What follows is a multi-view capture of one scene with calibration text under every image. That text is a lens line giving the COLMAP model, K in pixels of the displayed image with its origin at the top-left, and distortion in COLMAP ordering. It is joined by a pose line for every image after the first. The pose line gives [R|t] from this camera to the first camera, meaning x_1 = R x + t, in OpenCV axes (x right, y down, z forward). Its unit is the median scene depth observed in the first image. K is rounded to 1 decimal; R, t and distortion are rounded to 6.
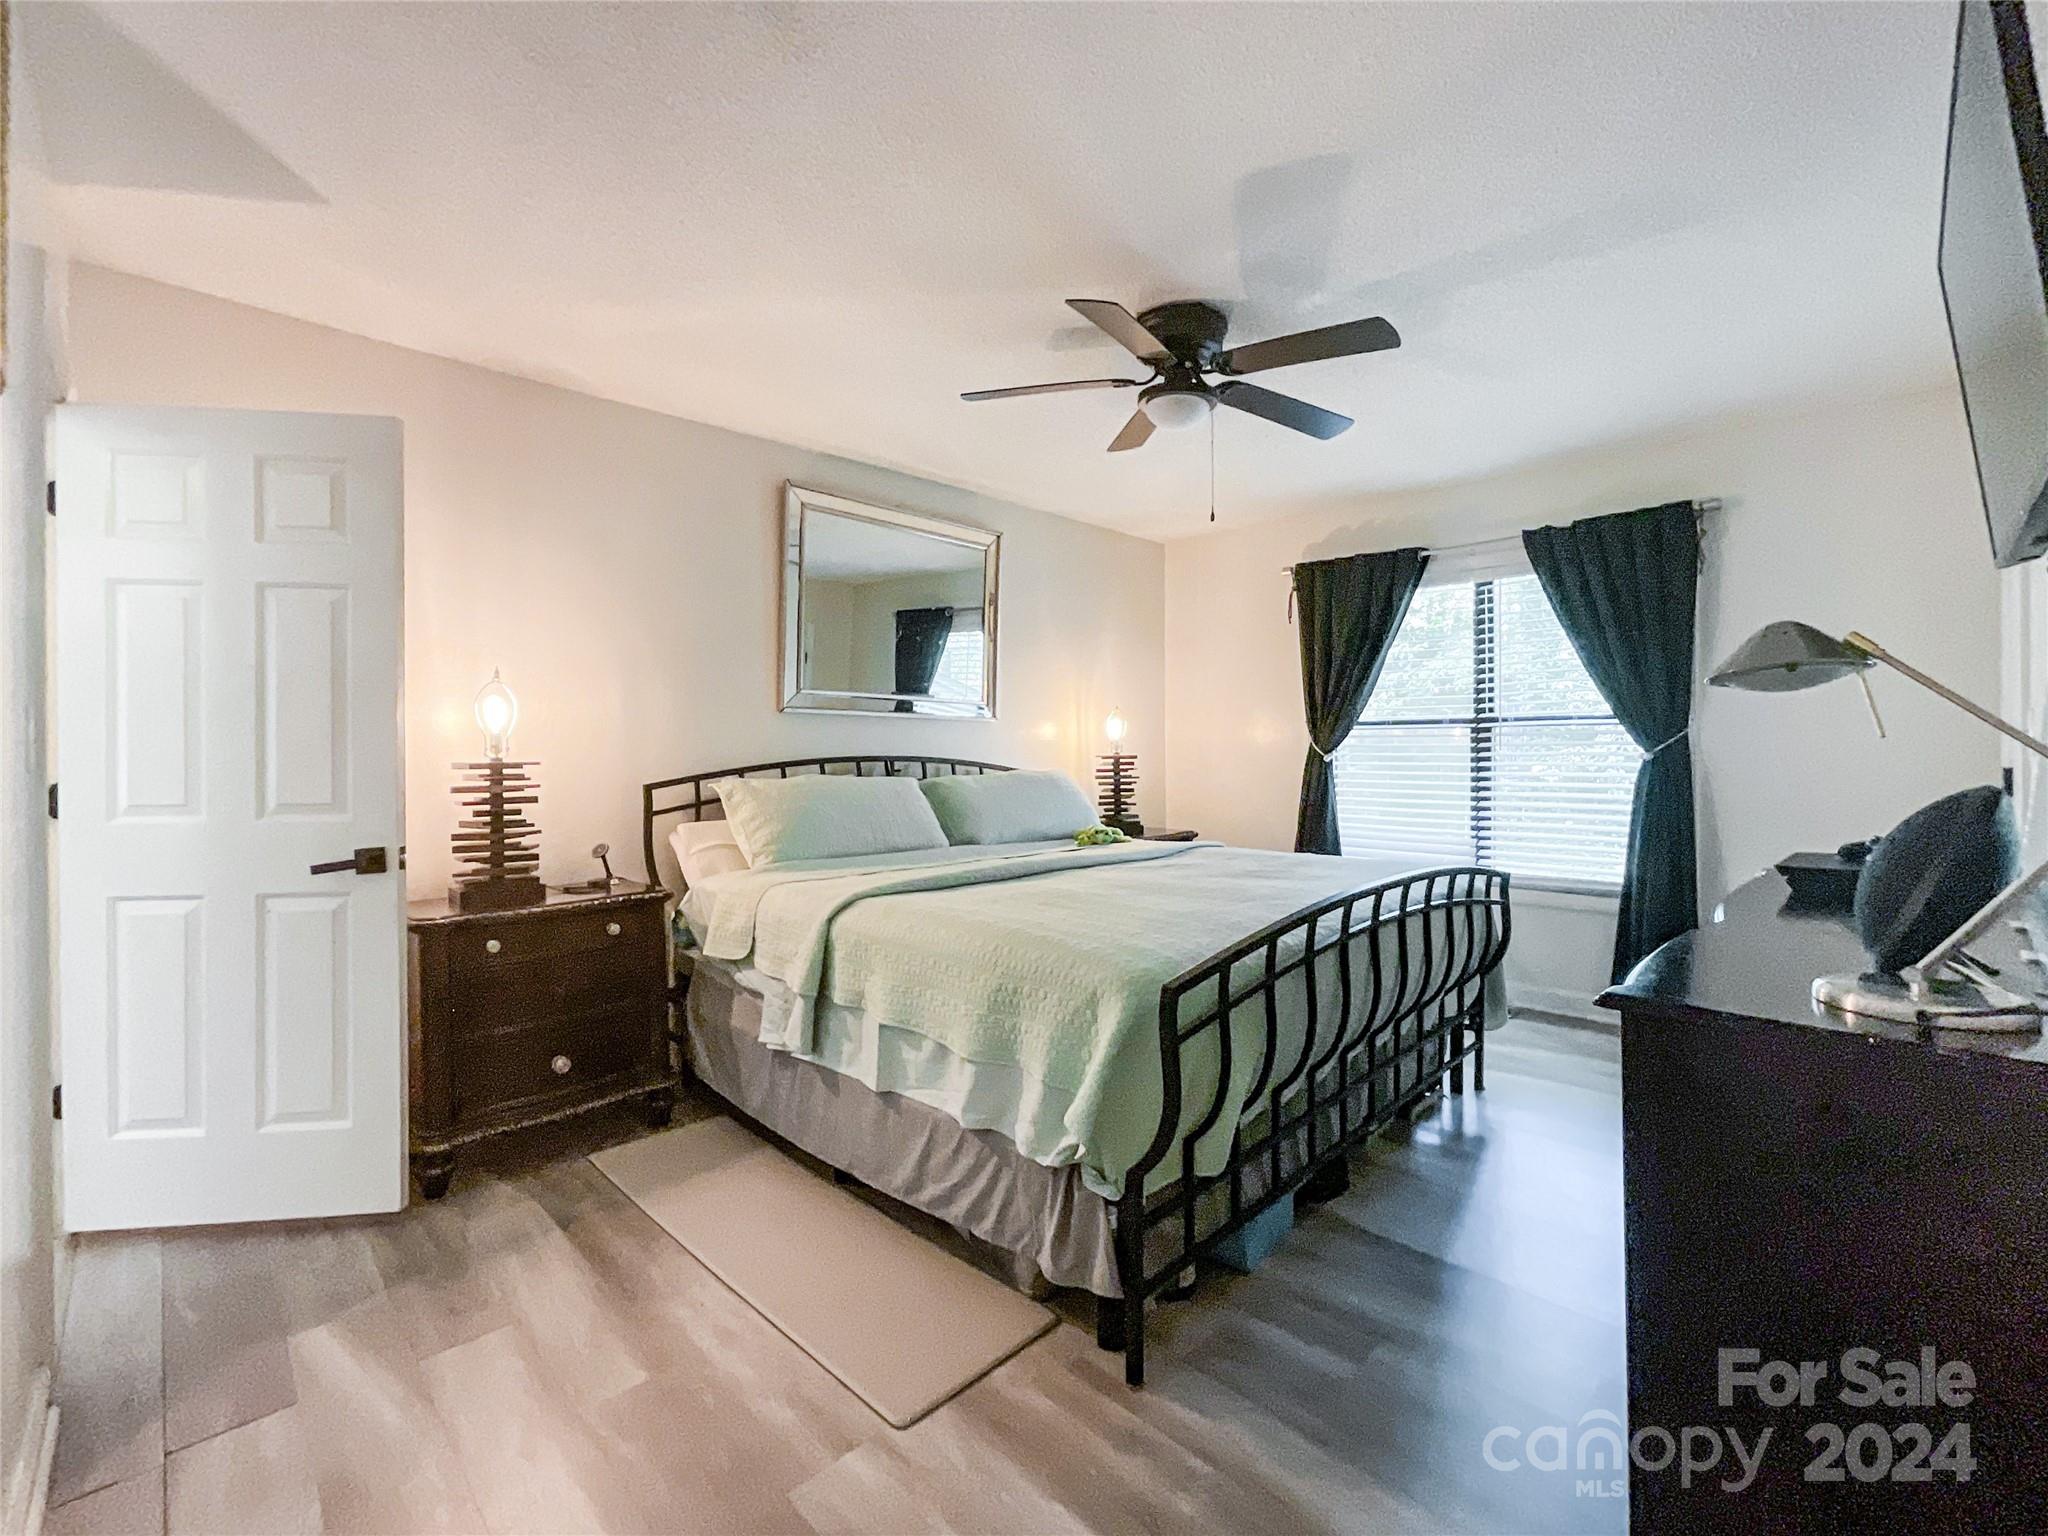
lens RADIAL K [[858.2, 0, 1018.2], [0, 858.2, 727.9], [0, 0, 1]] dist [-0.004095, 0.000063]
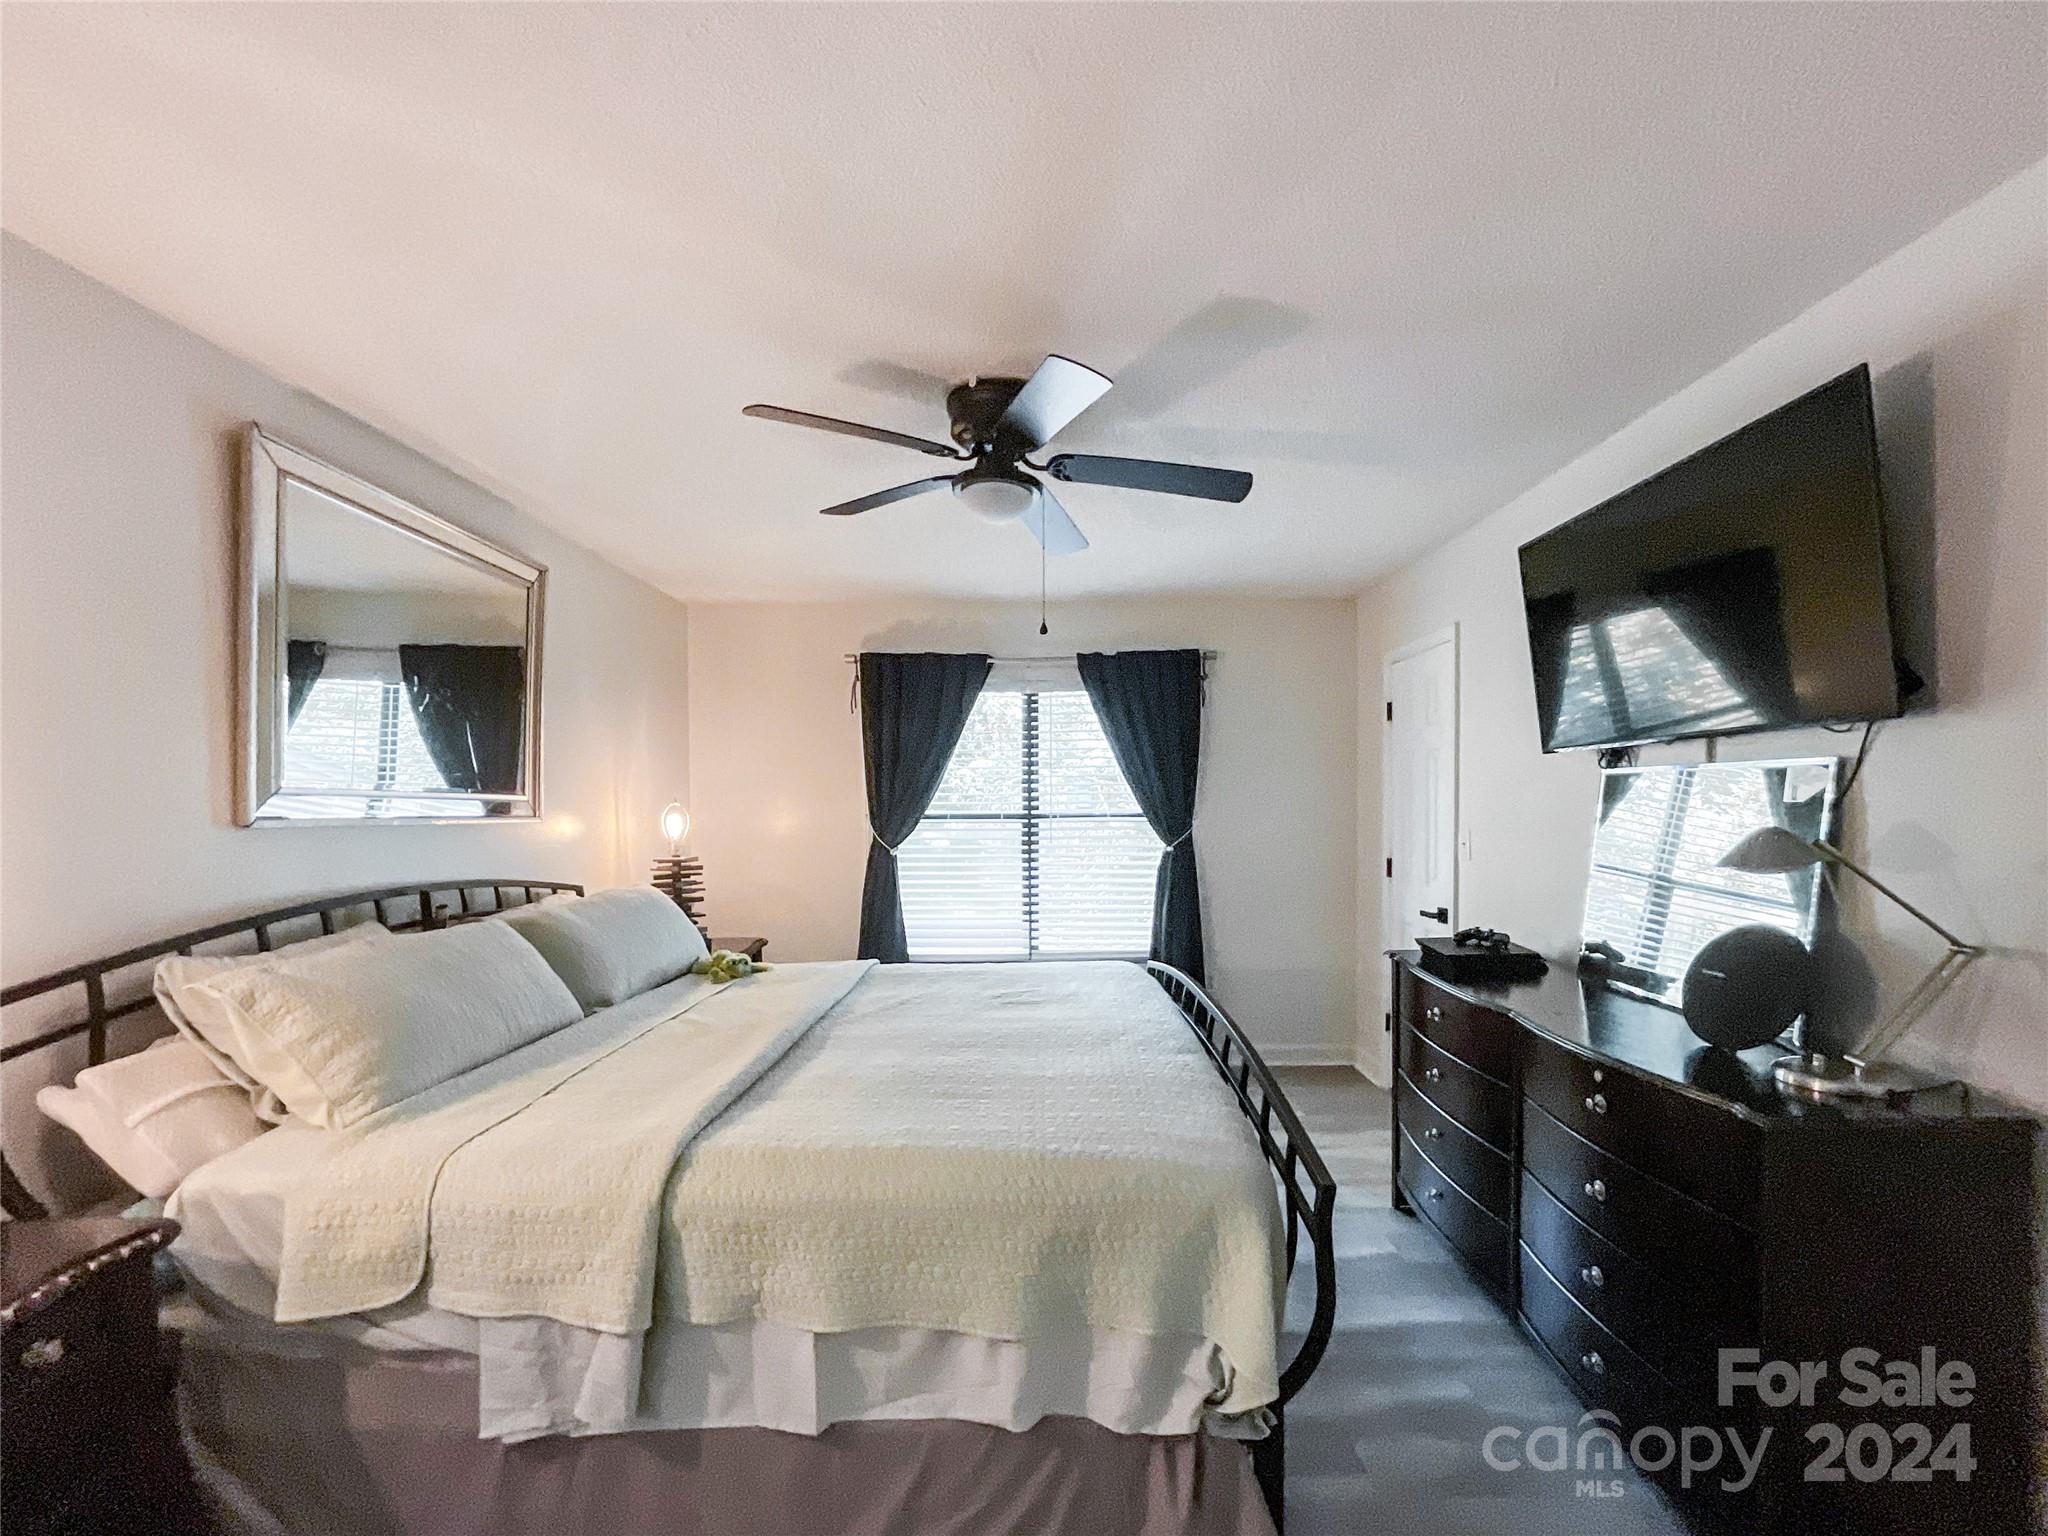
lens RADIAL K [[856.8, 0, 1021.0], [0, 856.8, 816.1], [0, 0, 1]] dist [-0.013371, 0.014451]
pose [[0.739565, -0.009287, 0.673021, -0.311000], [-0.010593, 0.999620, 0.025434, -0.052418], [-0.673001, -0.025940, 0.739186, 0.253435]]
